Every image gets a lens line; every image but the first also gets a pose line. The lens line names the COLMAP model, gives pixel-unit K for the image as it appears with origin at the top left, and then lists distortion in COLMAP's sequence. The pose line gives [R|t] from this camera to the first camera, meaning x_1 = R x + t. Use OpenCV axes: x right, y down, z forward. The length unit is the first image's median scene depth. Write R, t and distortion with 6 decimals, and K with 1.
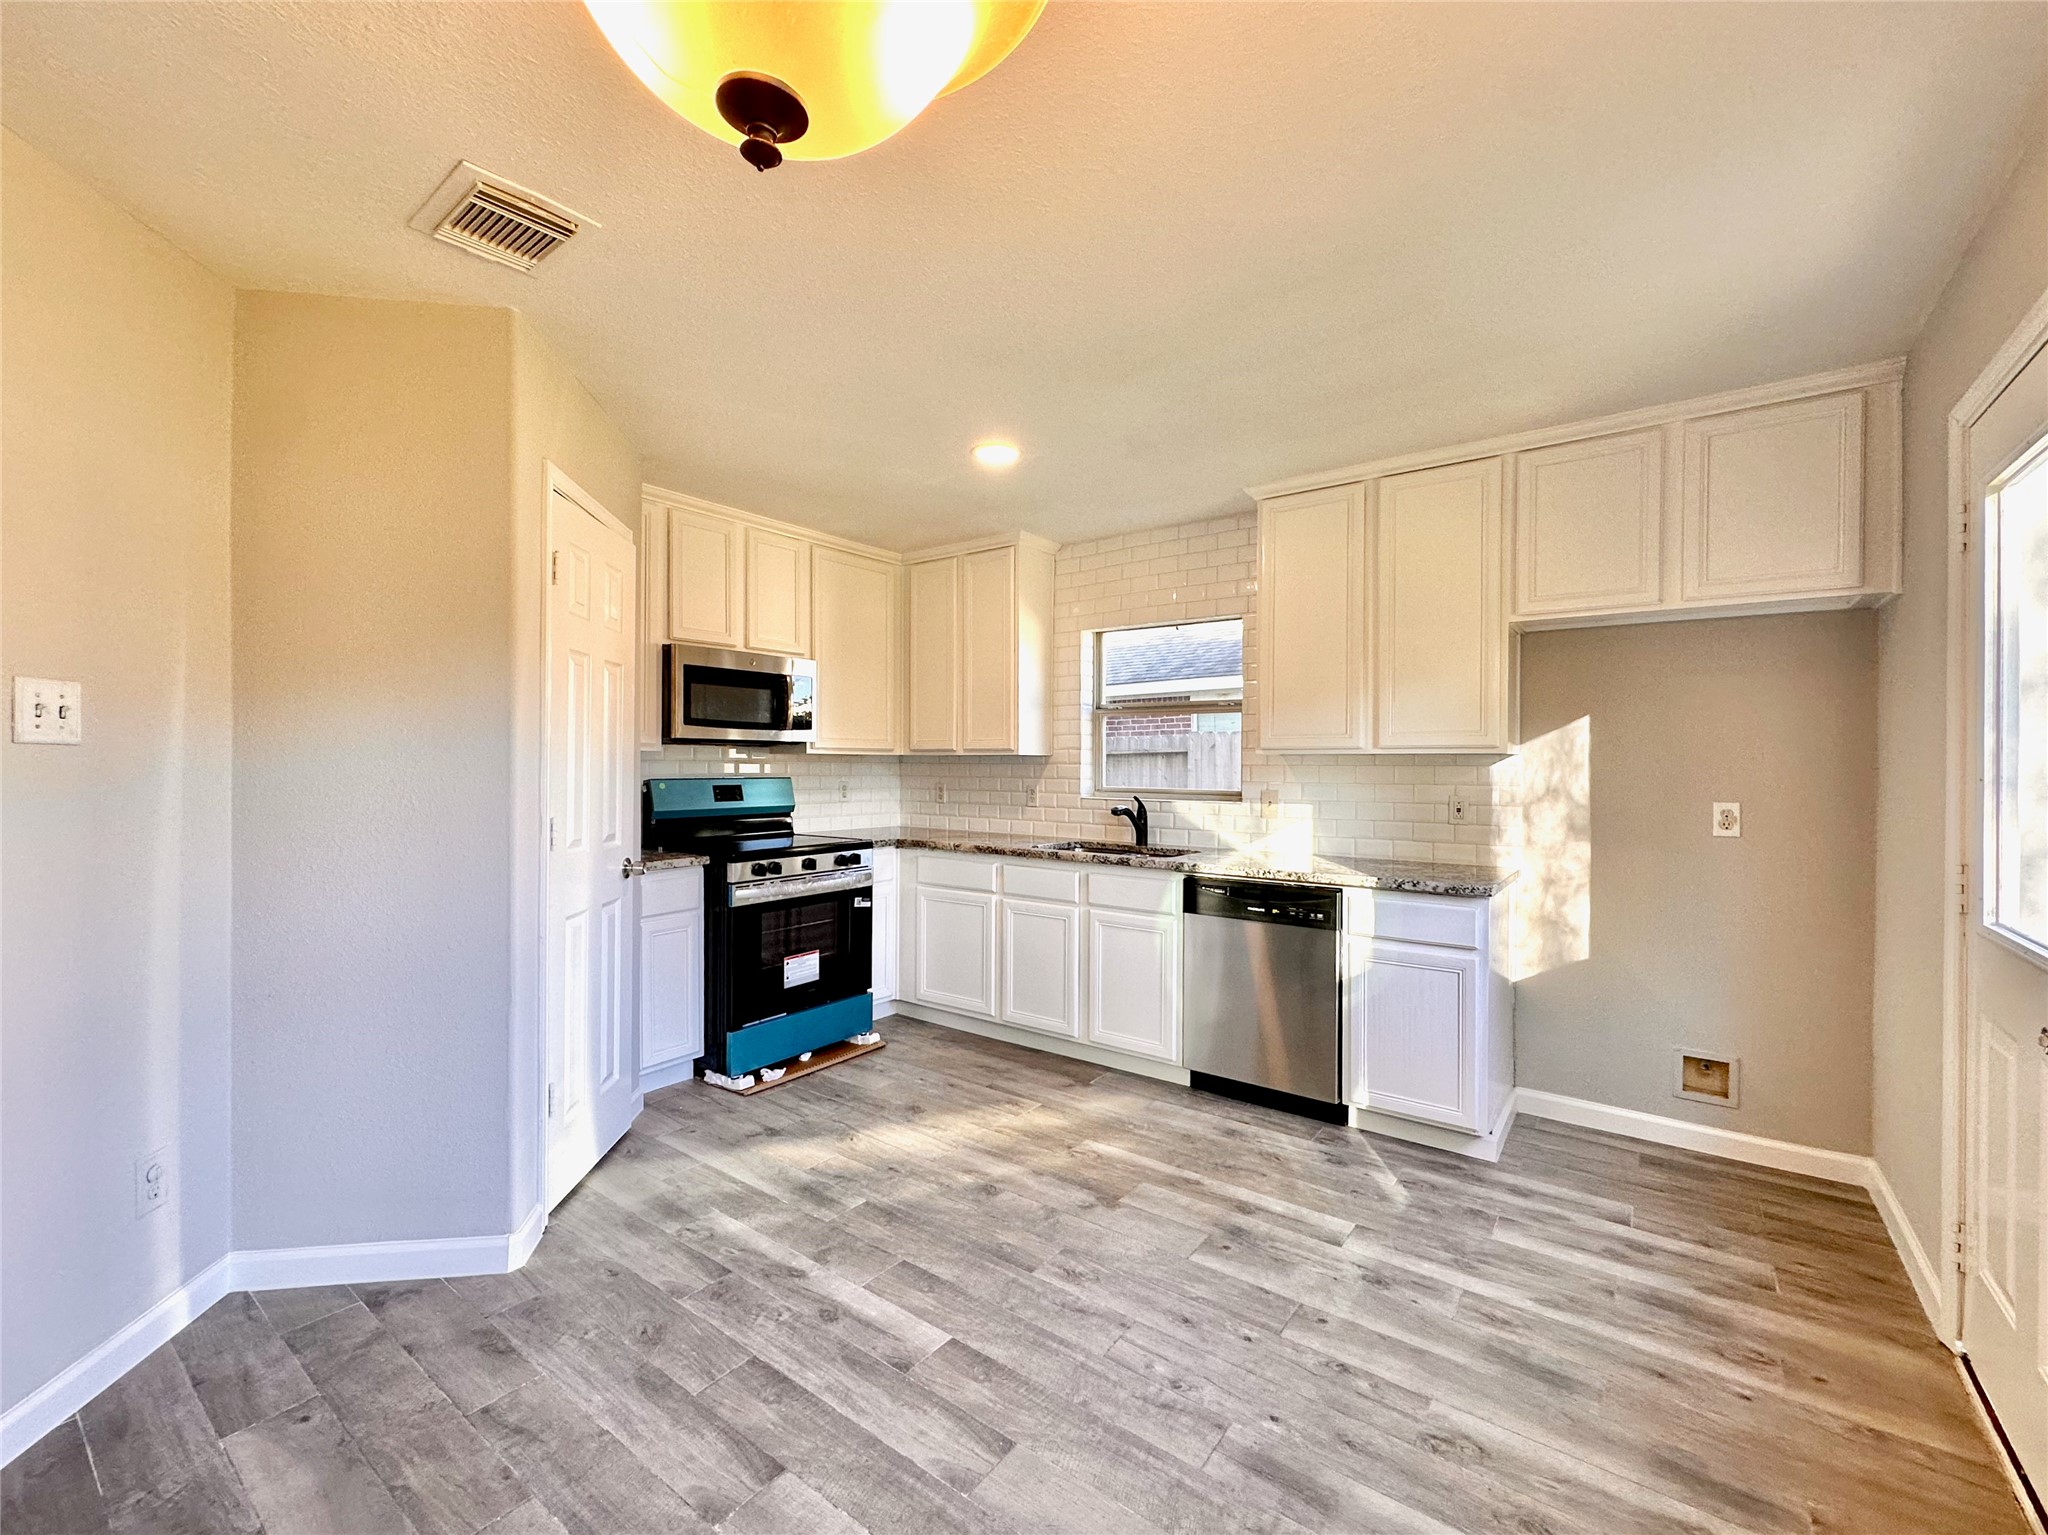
lens RADIAL K [[852.4, 0, 1022.0], [0, 852.4, 771.3], [0, 0, 1]] dist [-0.007565, 0.000331]
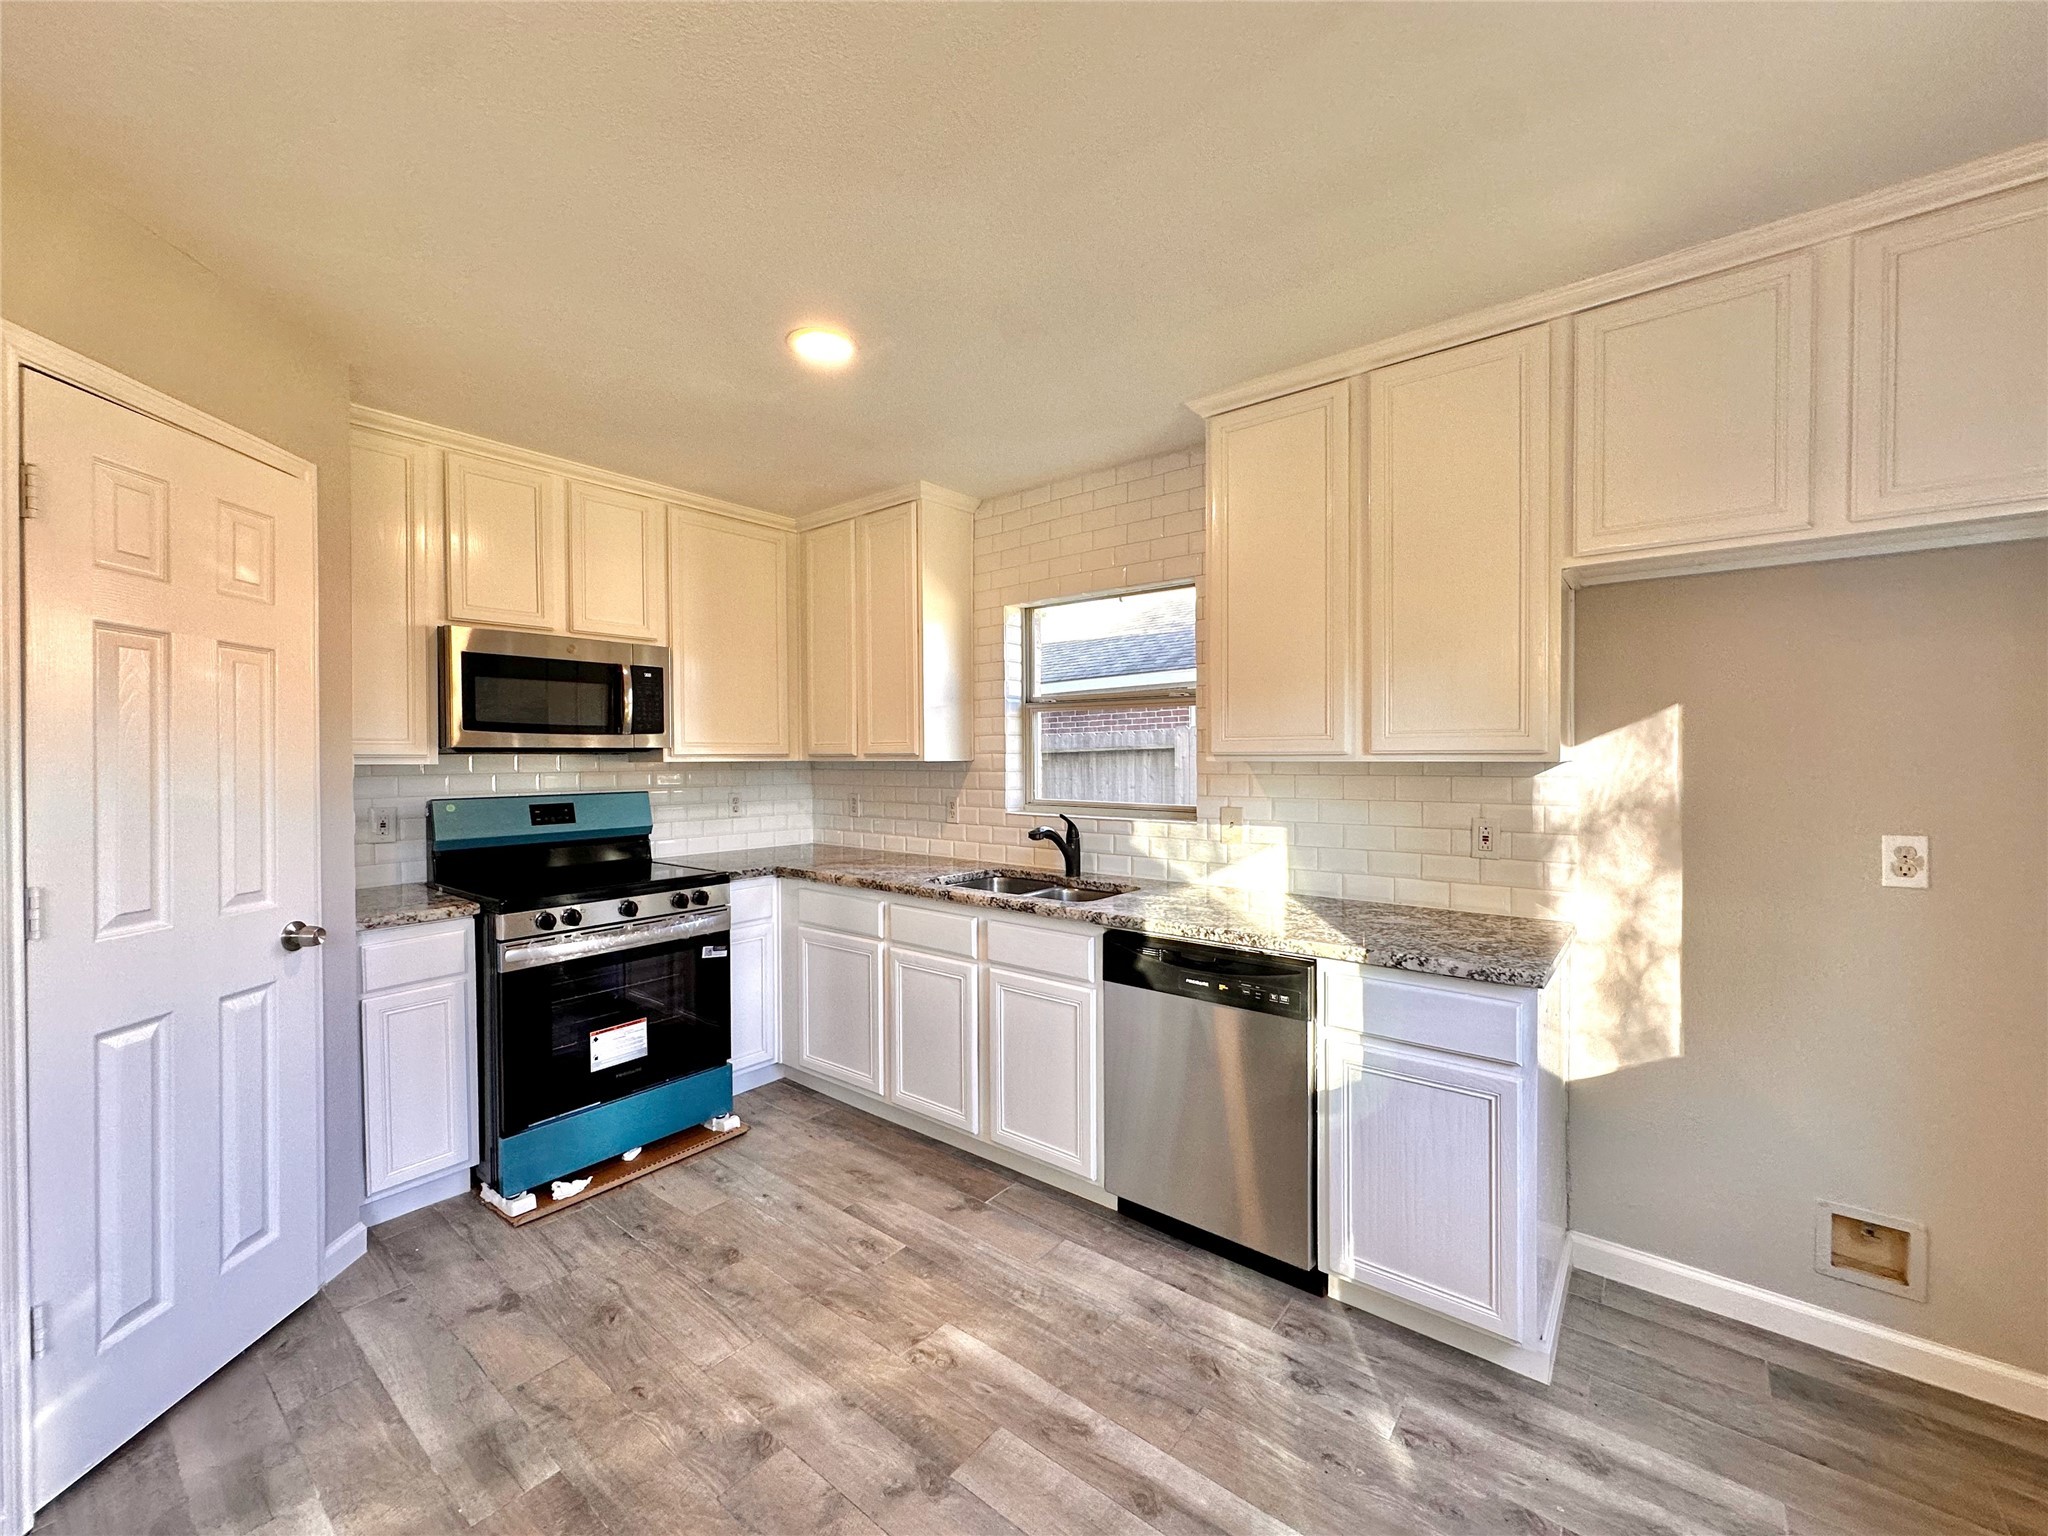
lens RADIAL K [[813.5, 0, 1024.0], [0, 813.5, 768.0], [0, 0, 1]] dist [-0.004900, 0.000322]
pose [[0.999449, -0.009012, -0.031935, 0.140520], [0.009241, 0.999933, 0.007023, -0.021453], [0.031869, -0.007314, 0.999465, 0.290593]]
